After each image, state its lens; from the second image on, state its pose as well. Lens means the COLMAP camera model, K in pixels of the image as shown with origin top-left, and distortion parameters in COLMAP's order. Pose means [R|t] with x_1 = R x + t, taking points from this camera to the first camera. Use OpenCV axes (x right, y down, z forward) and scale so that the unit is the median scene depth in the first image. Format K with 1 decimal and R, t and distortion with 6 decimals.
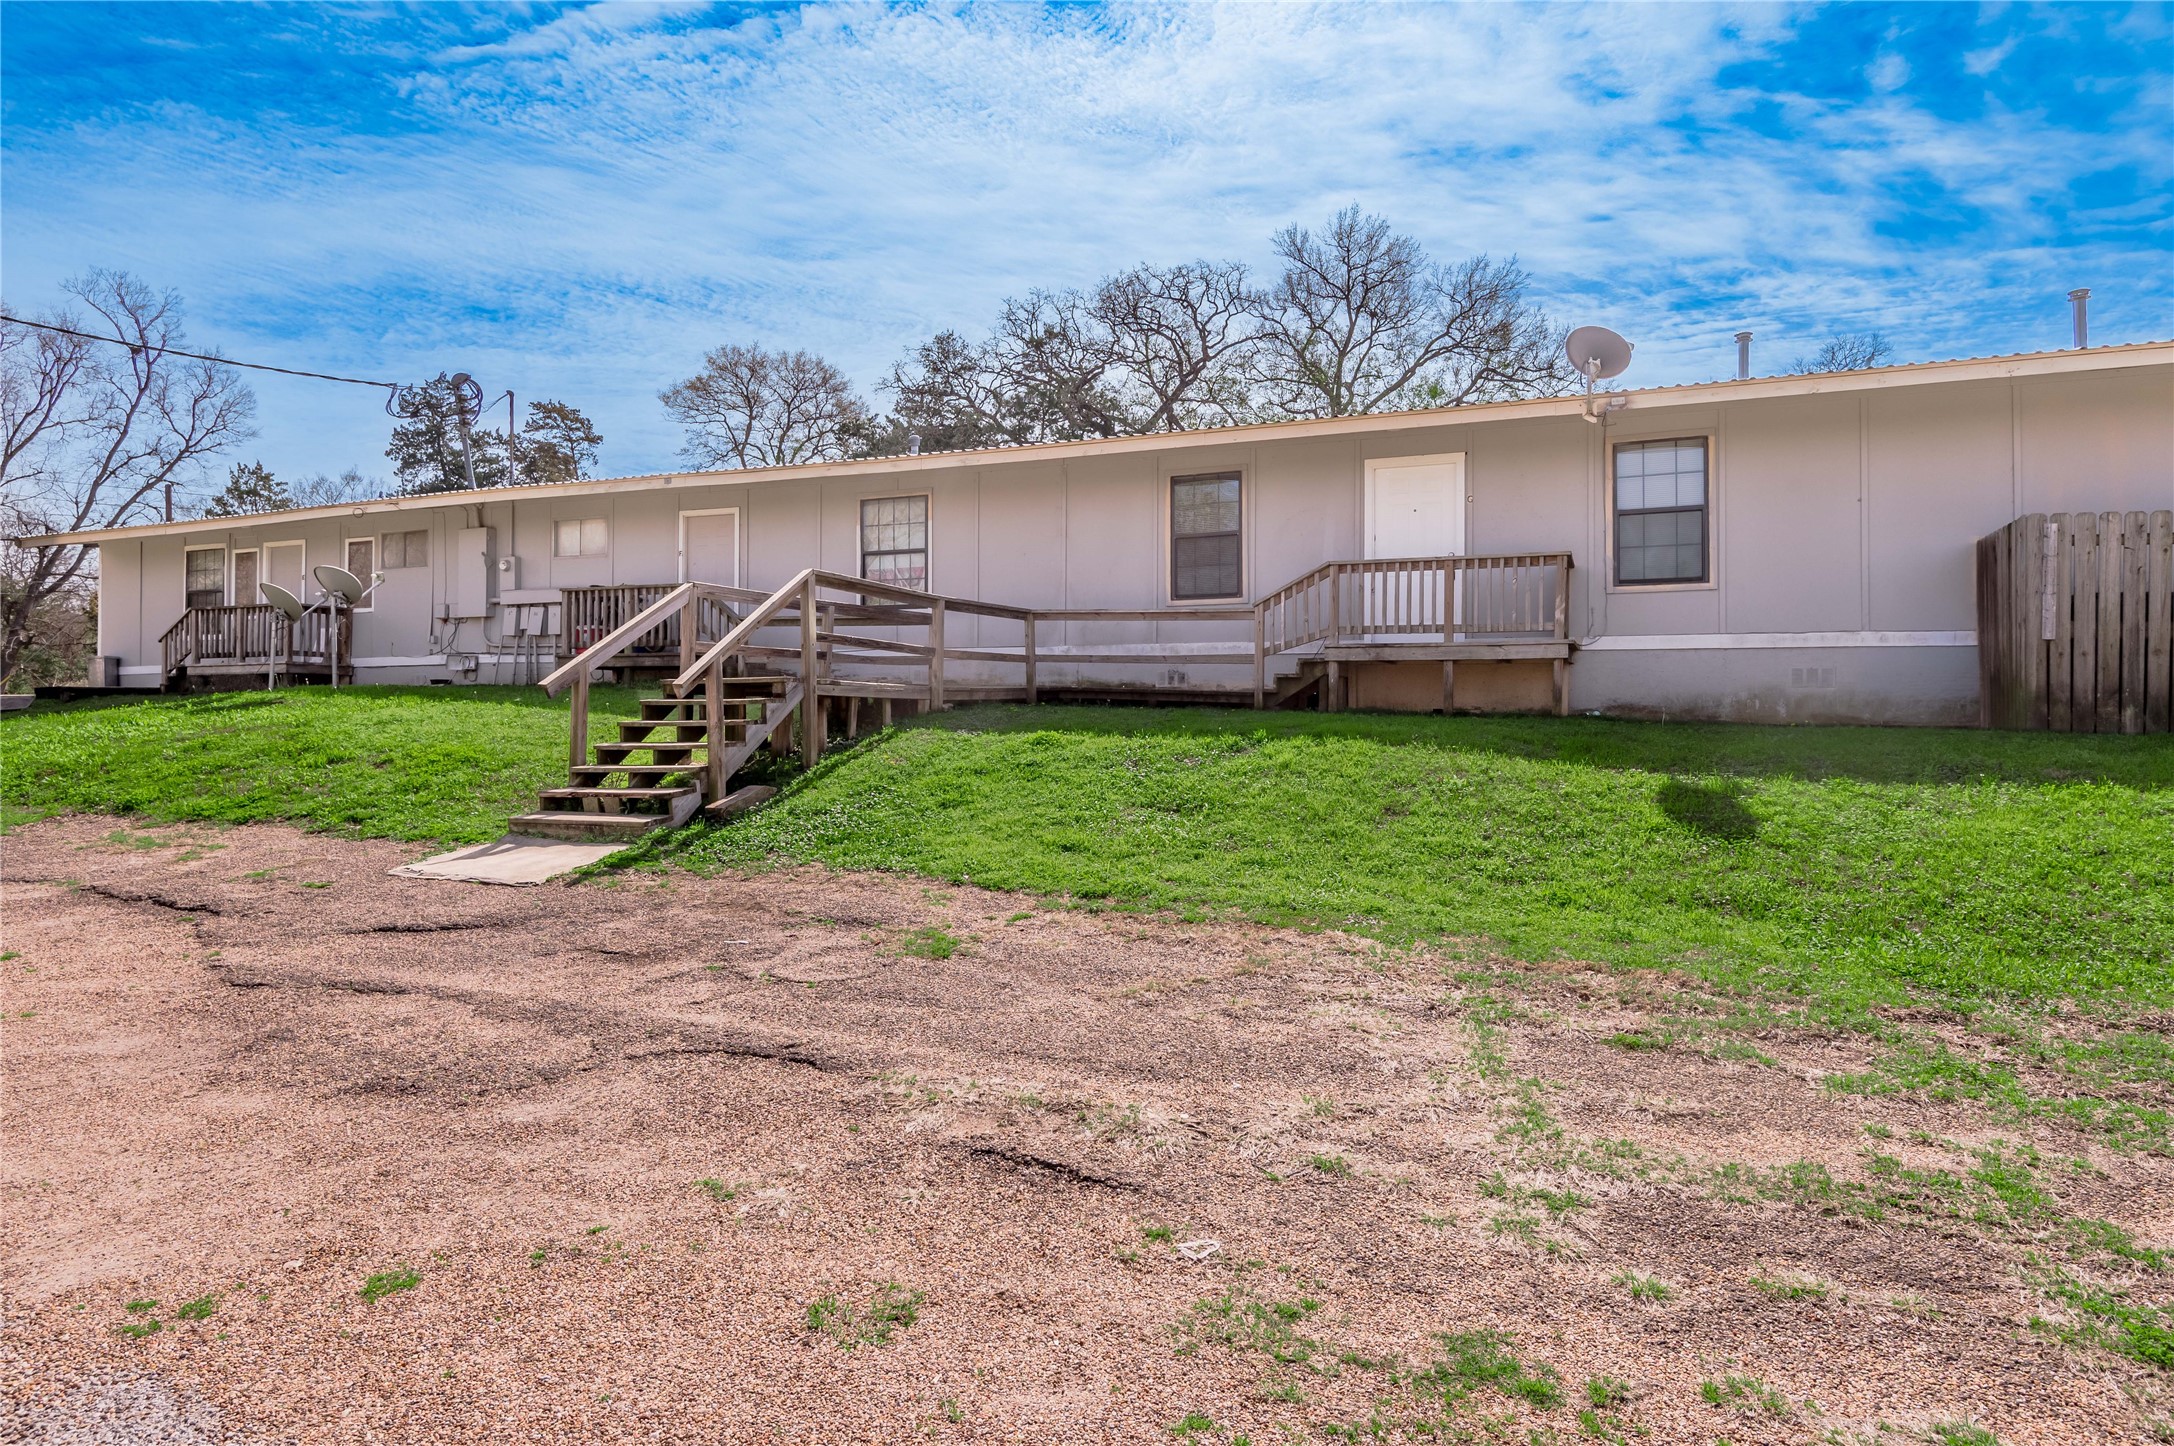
lens RADIAL K [[1173.9, 0, 1087.0], [0, 1173.9, 723.0], [0, 0, 1]] dist [0.002734, -0.001828]
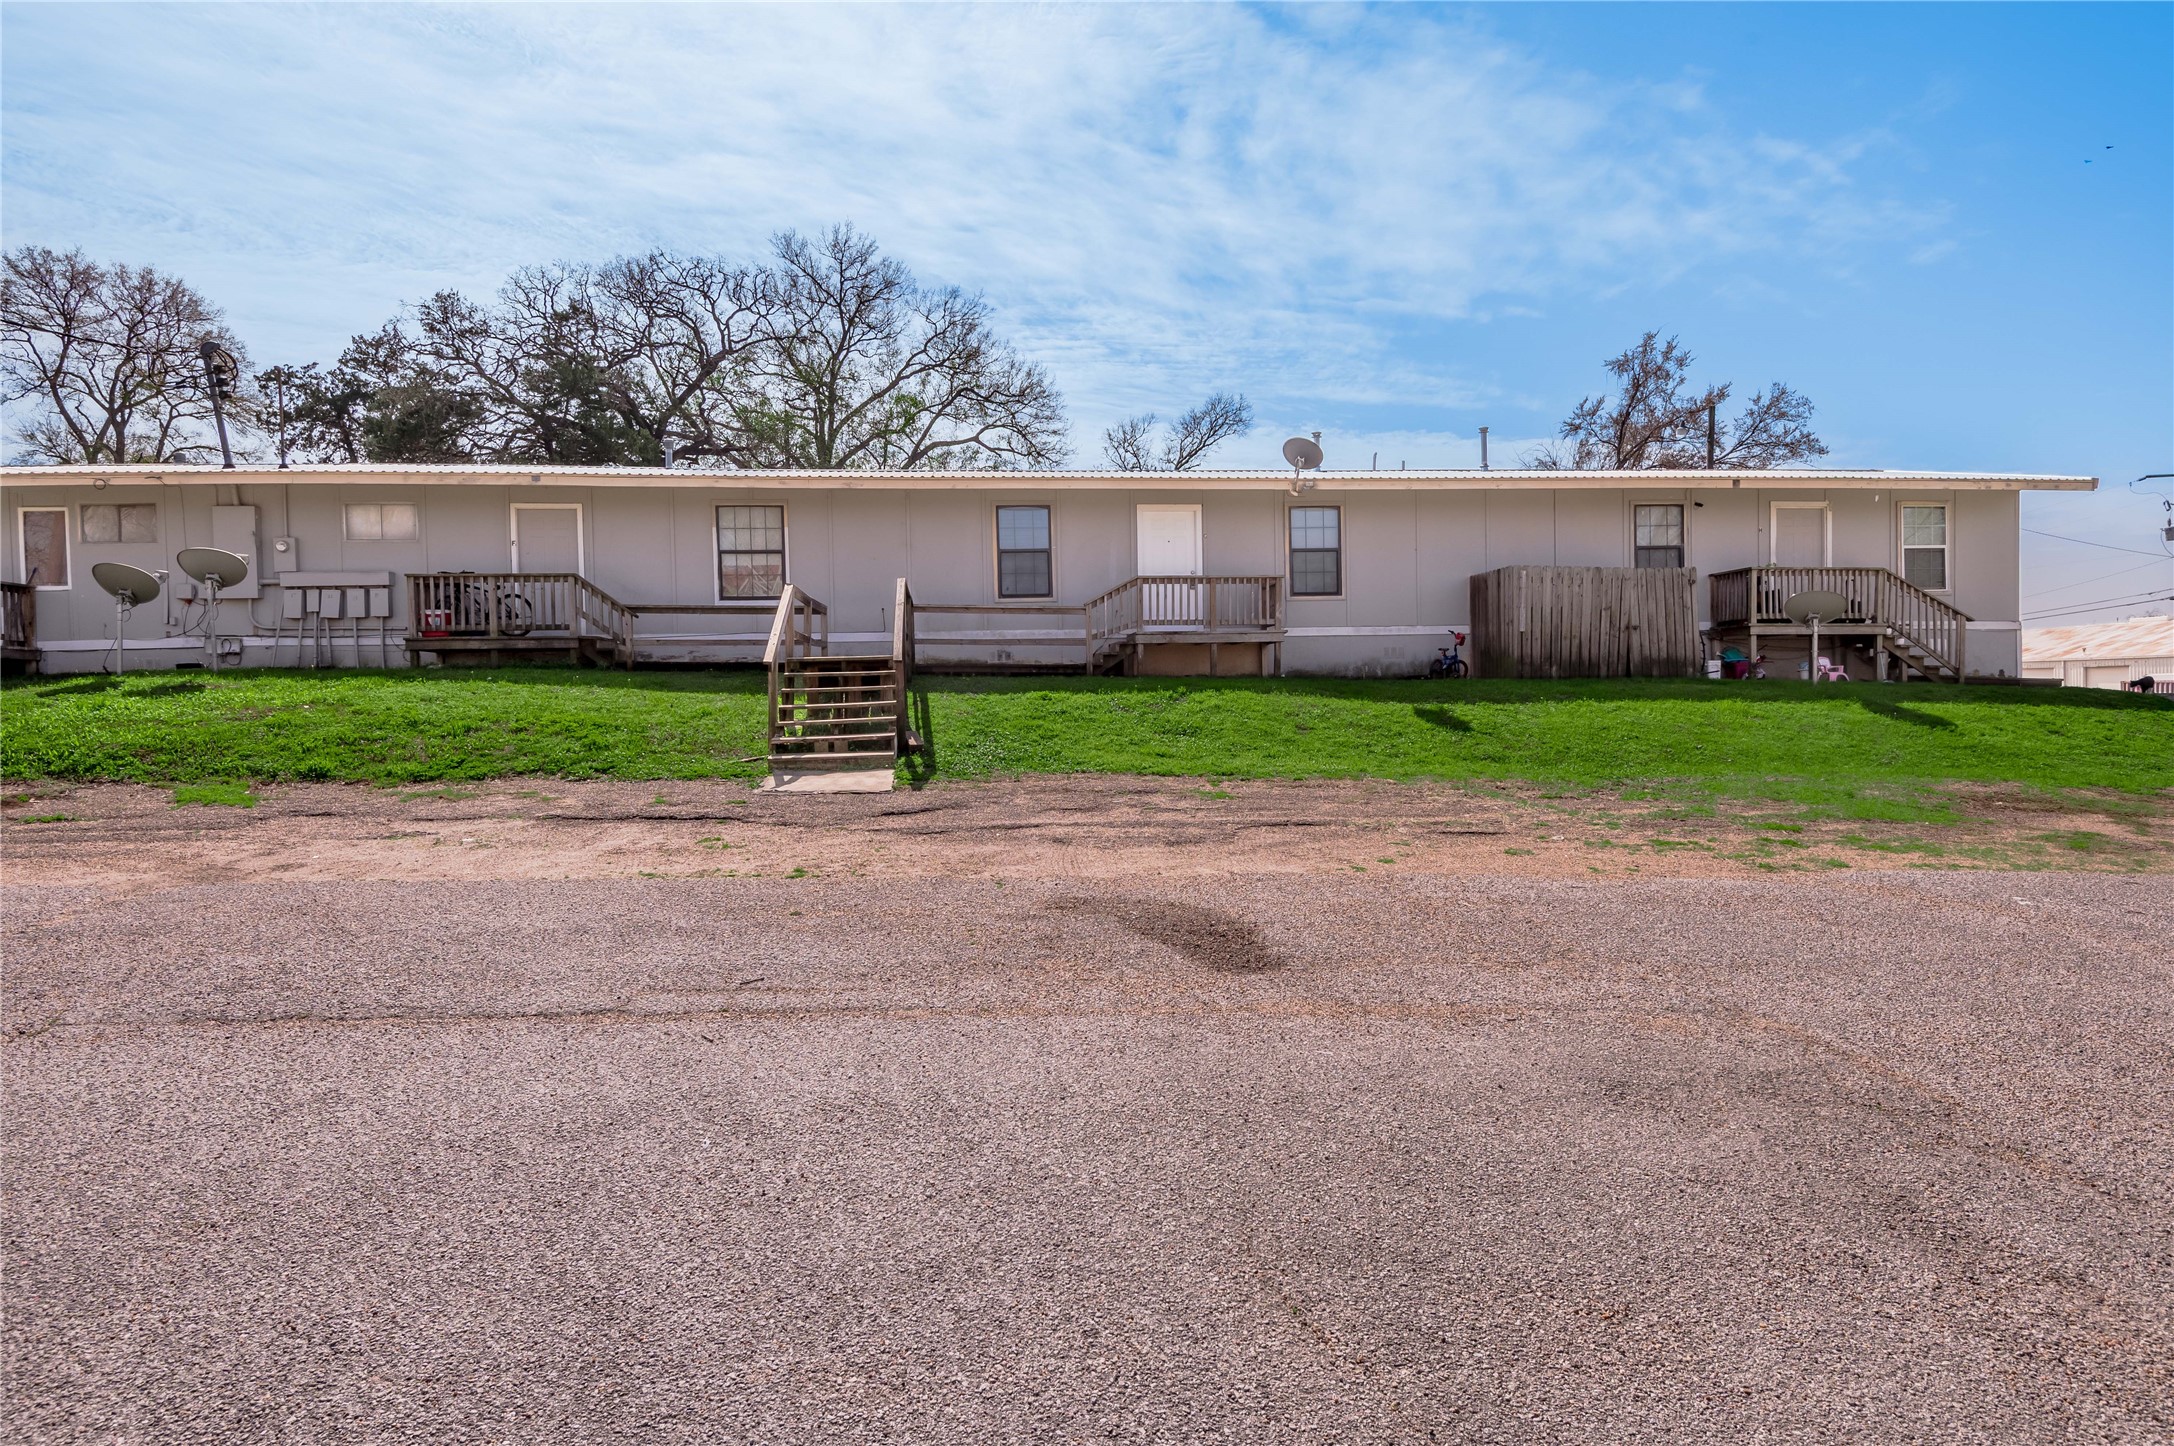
lens RADIAL K [[1173.9, 0, 1087.0], [0, 1173.9, 723.0], [0, 0, 1]] dist [0.002734, -0.001828]
pose [[0.872745, -0.034000, 0.486991, -0.453955], [0.026877, 0.999405, 0.021609, 0.010940], [-0.487436, -0.005770, 0.873140, -0.204220]]
